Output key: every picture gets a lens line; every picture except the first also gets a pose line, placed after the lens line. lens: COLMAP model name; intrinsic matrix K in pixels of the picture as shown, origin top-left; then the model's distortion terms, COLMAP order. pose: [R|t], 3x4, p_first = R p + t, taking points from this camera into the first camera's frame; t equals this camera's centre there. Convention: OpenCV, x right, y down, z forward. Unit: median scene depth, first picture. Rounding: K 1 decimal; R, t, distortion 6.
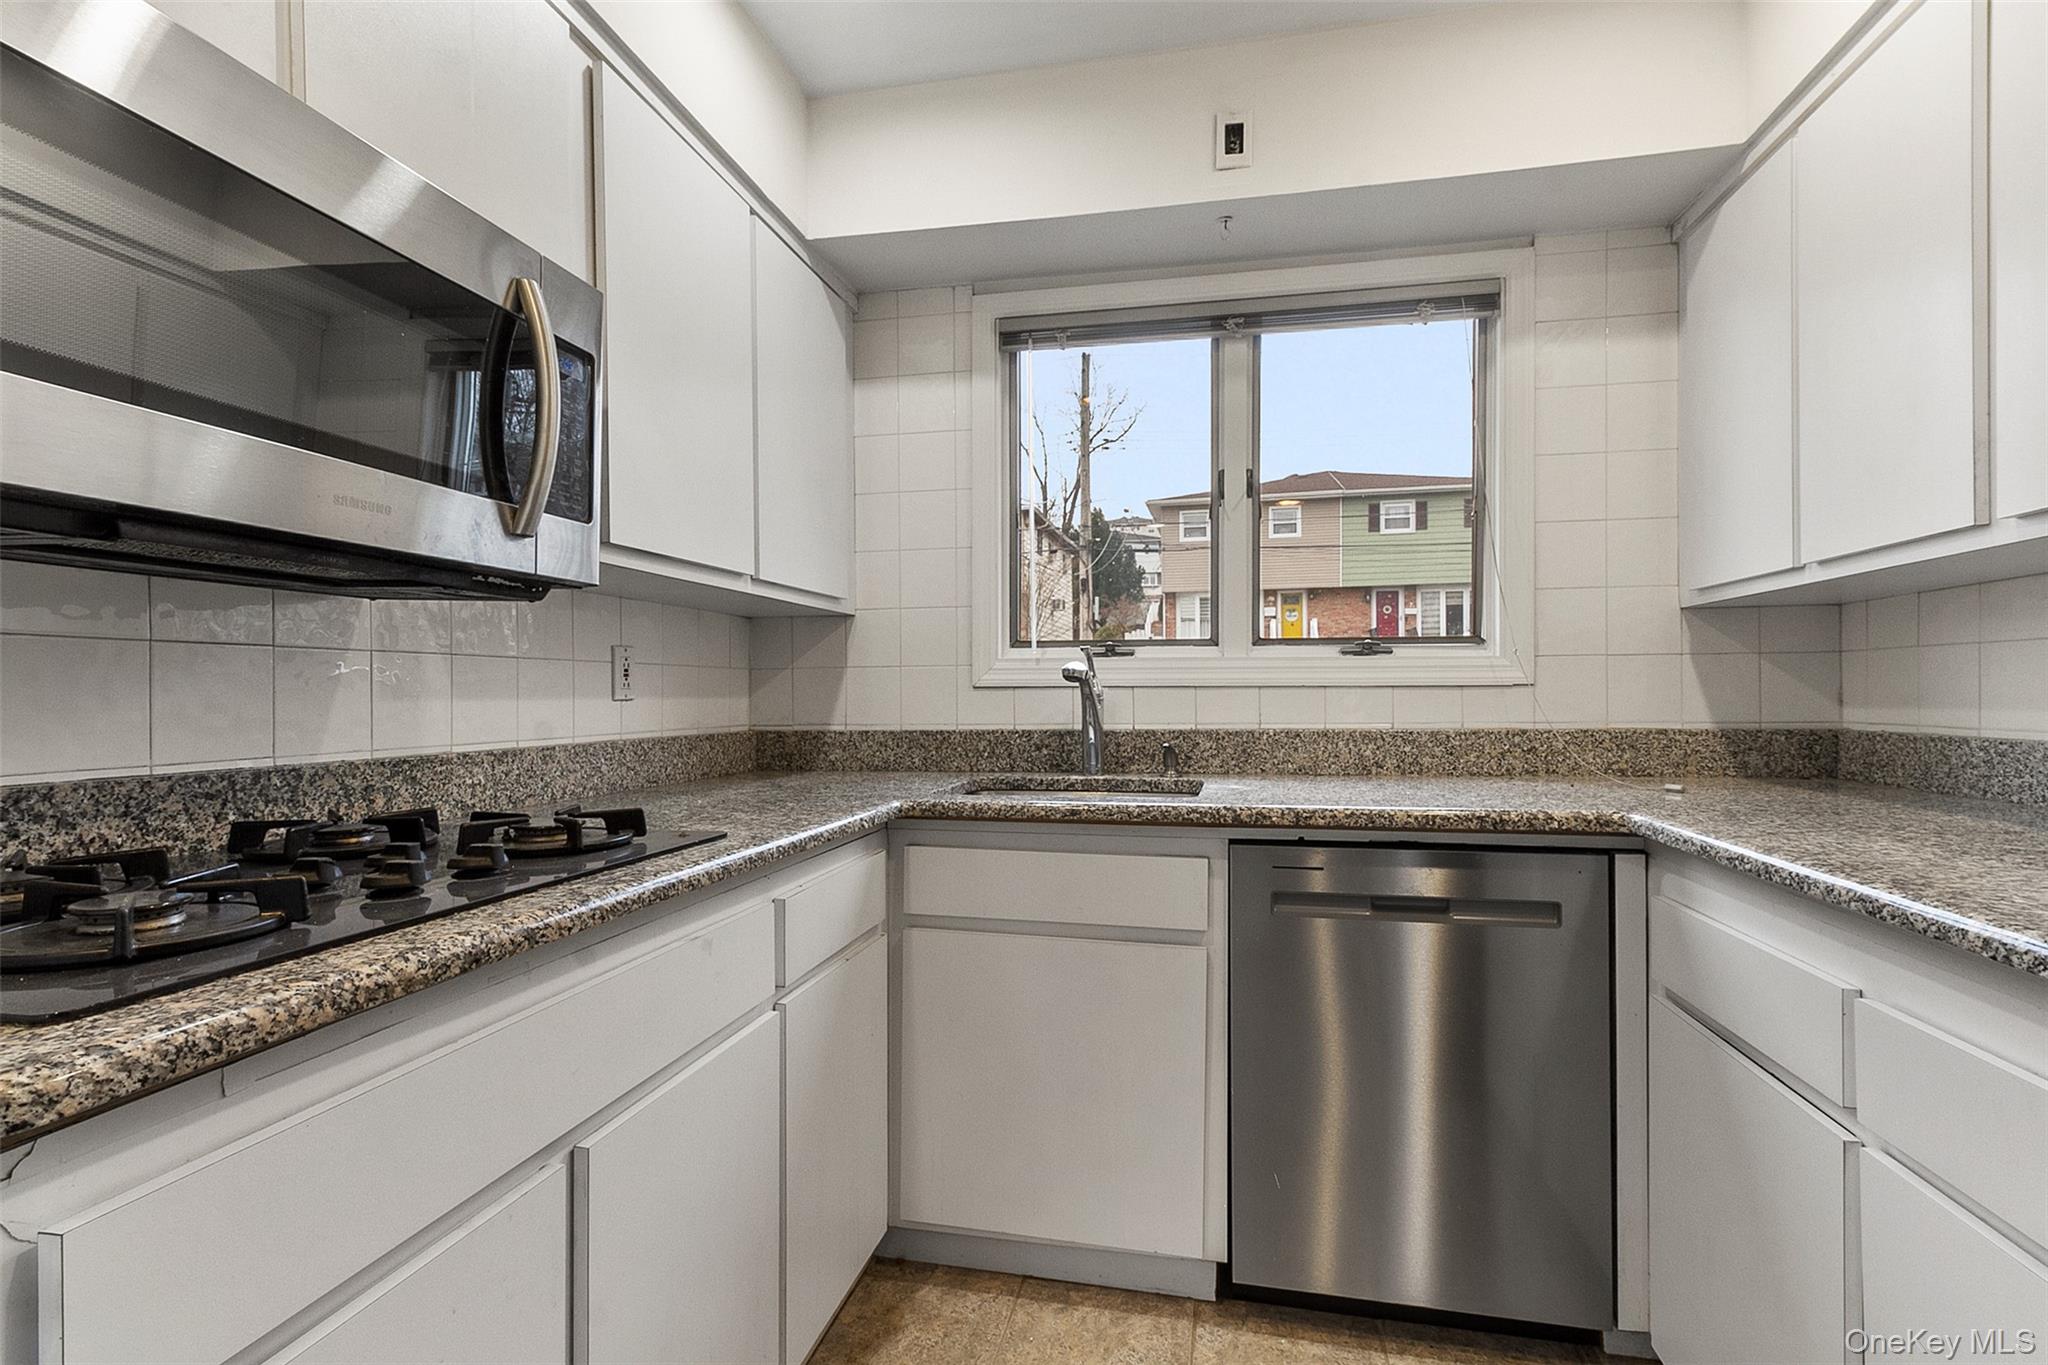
lens RADIAL K [[974.9, 0, 1027.0], [0, 974.9, 701.1], [0, 0, 1]] dist [0.010778, -0.001075]
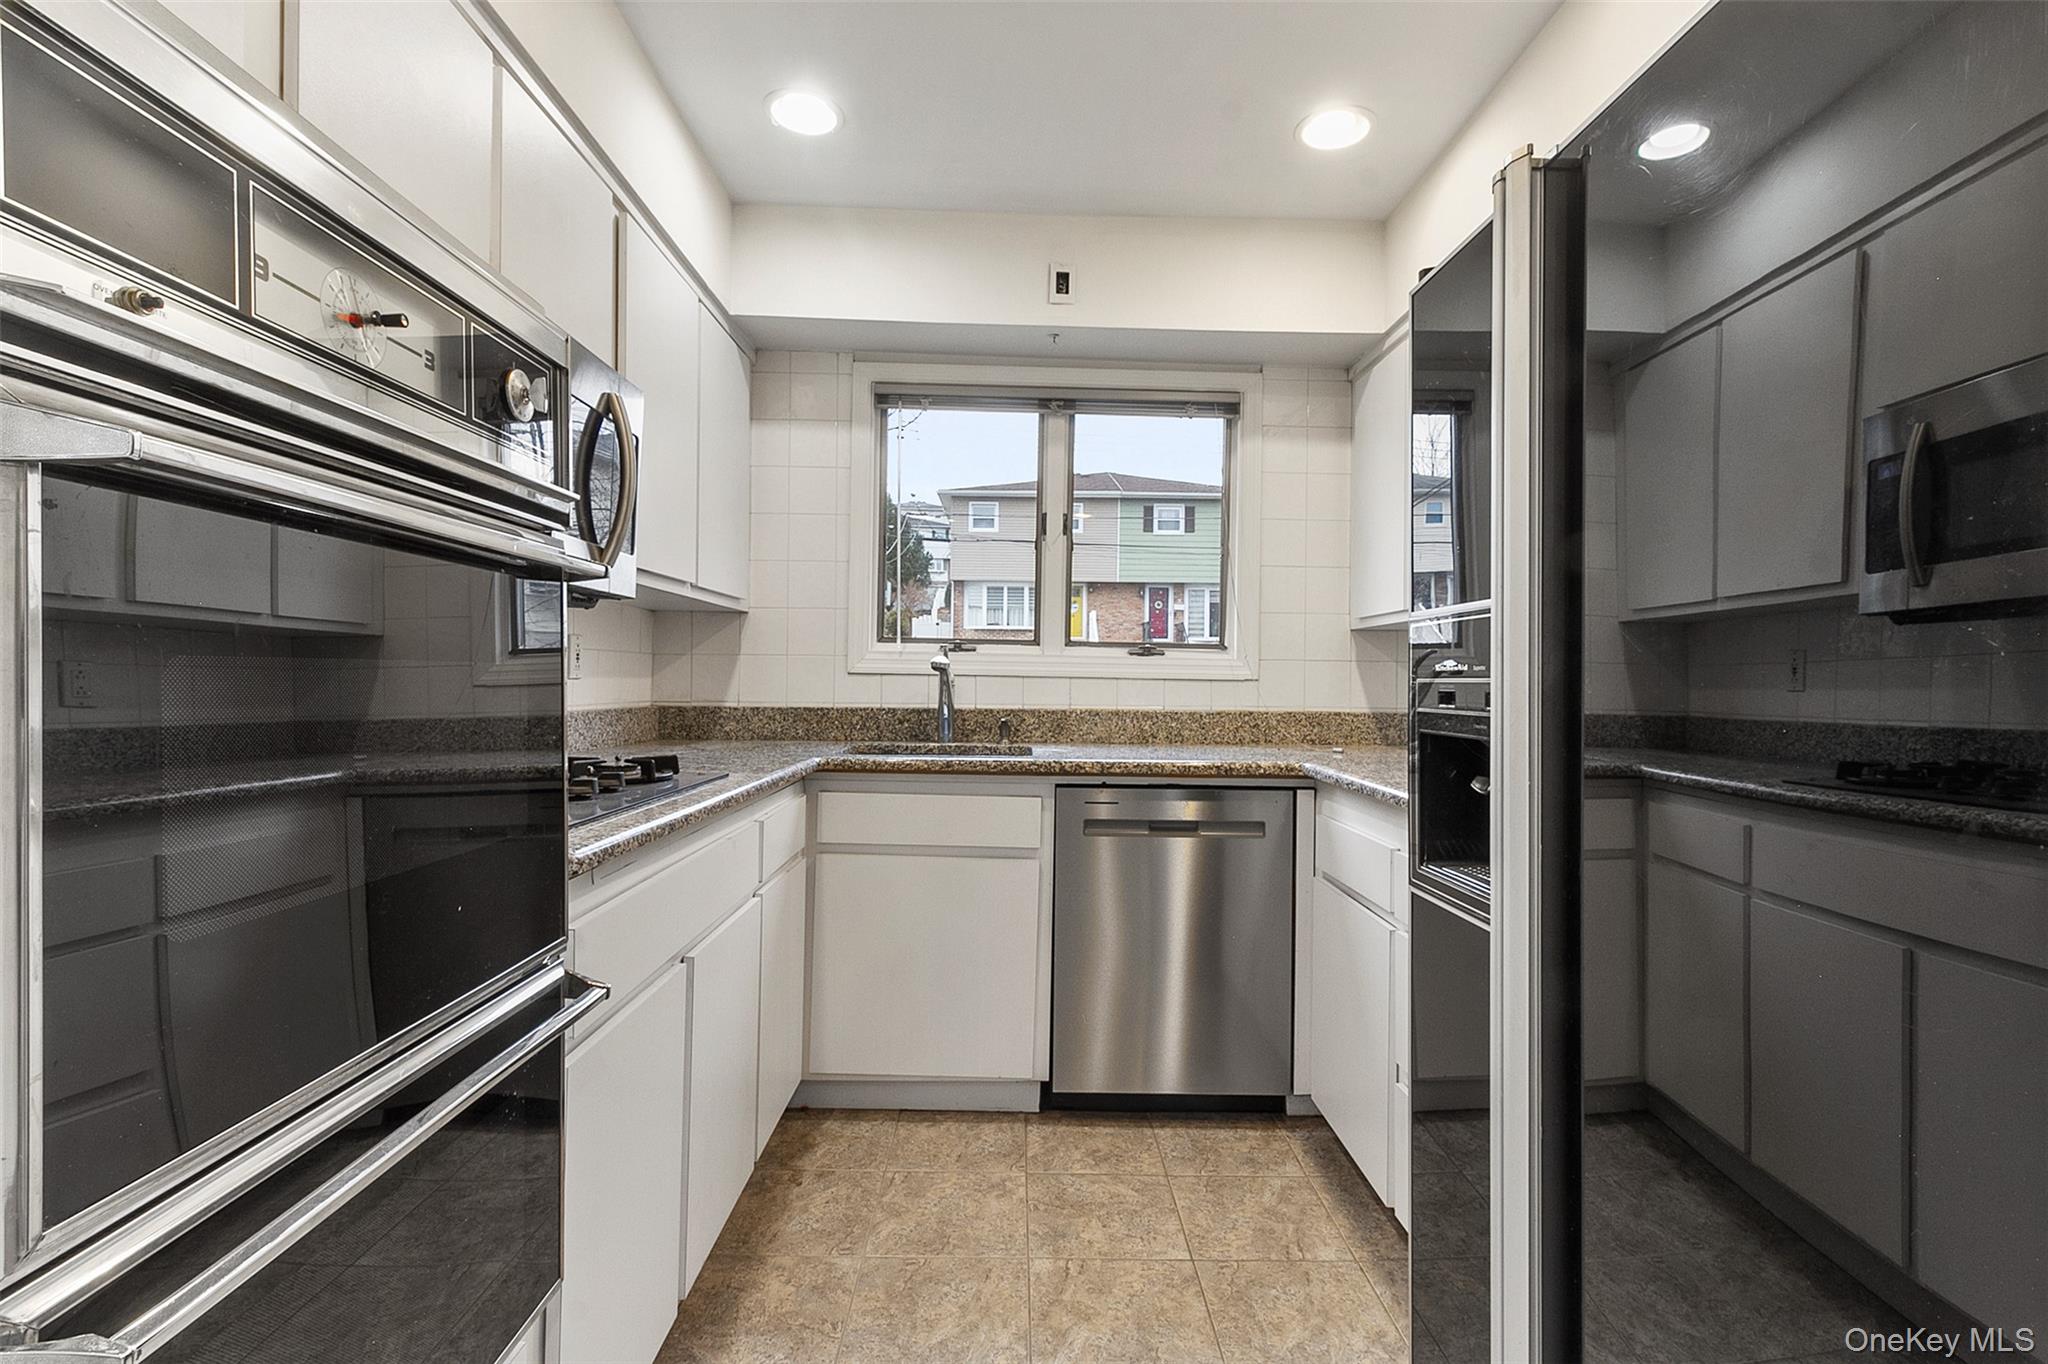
lens RADIAL K [[974.9, 0, 1023.9], [0, 974.9, 678.5], [0, 0, 1]] dist [0.010778, -0.001075]
pose [[0.976212, 0.018832, 0.215997, -0.124681], [-0.017229, 0.999808, -0.009299, 0.000363], [-0.216131, 0.005356, 0.976350, -0.322181]]
